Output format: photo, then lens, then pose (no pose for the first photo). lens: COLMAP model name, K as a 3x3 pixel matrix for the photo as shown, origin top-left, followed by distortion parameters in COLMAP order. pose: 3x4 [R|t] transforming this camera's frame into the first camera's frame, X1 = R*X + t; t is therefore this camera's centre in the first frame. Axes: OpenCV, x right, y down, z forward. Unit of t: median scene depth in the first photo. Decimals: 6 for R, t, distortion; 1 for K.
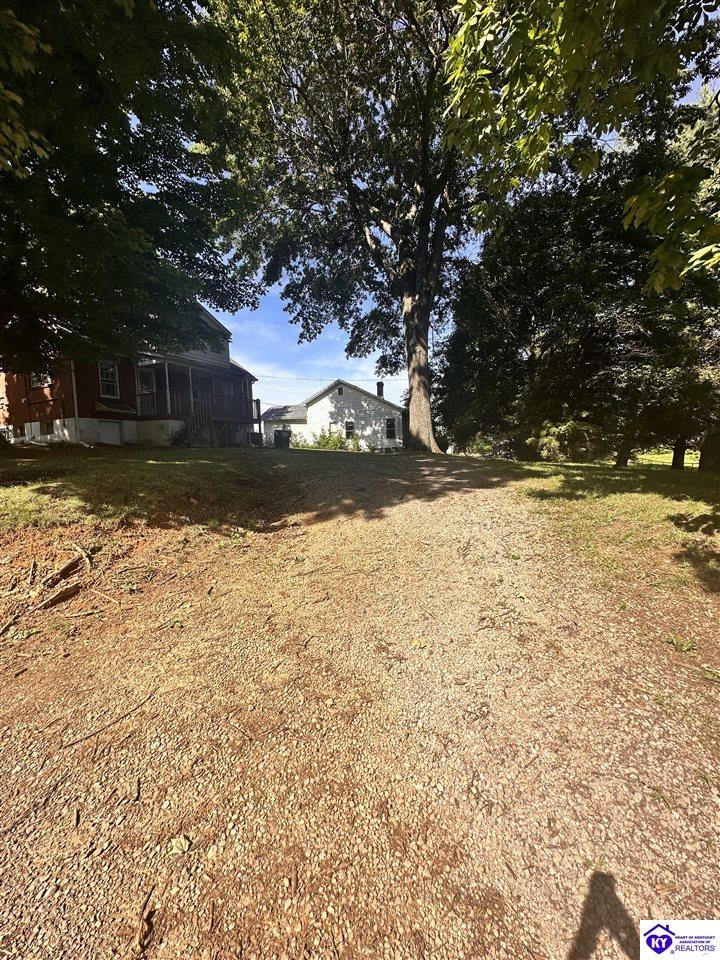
lens RADIAL K [[387.4, 0, 361.7], [0, 387.4, 476.5], [0, 0, 1]] dist [0.000048, -0.000297]
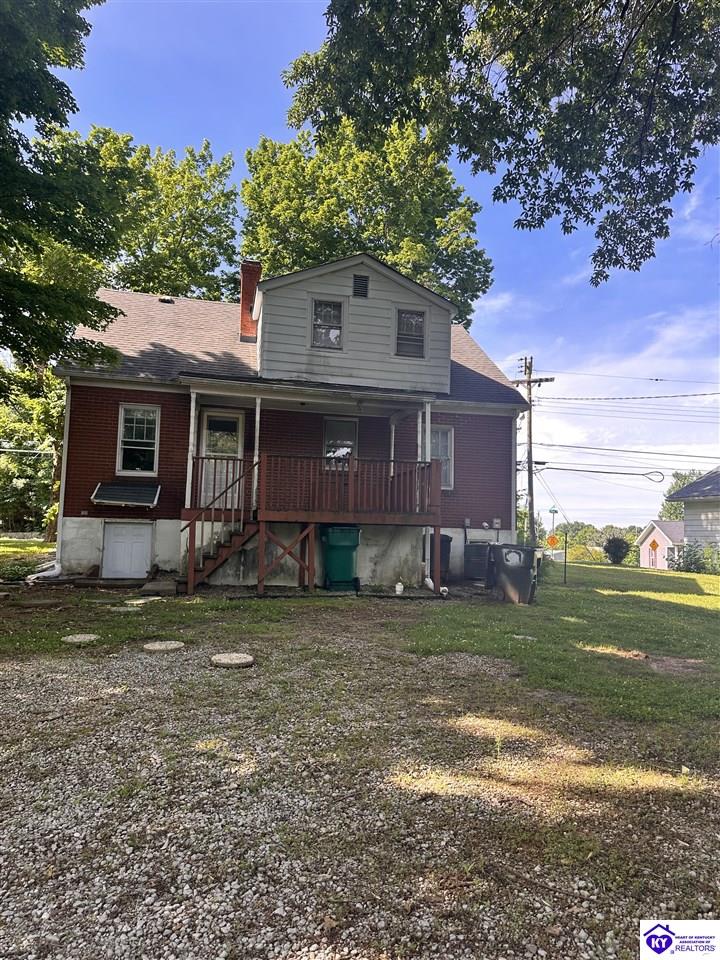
lens RADIAL K [[680.2, 0, 355.7], [0, 680.2, 485.2], [0, 0, 1]] dist [0.055899, -0.067895]
pose [[0.626615, -0.026814, -0.778868, 0.104591], [-0.090944, 0.990064, -0.107251, -0.059226], [0.774005, 0.138038, 0.617950, 0.326232]]
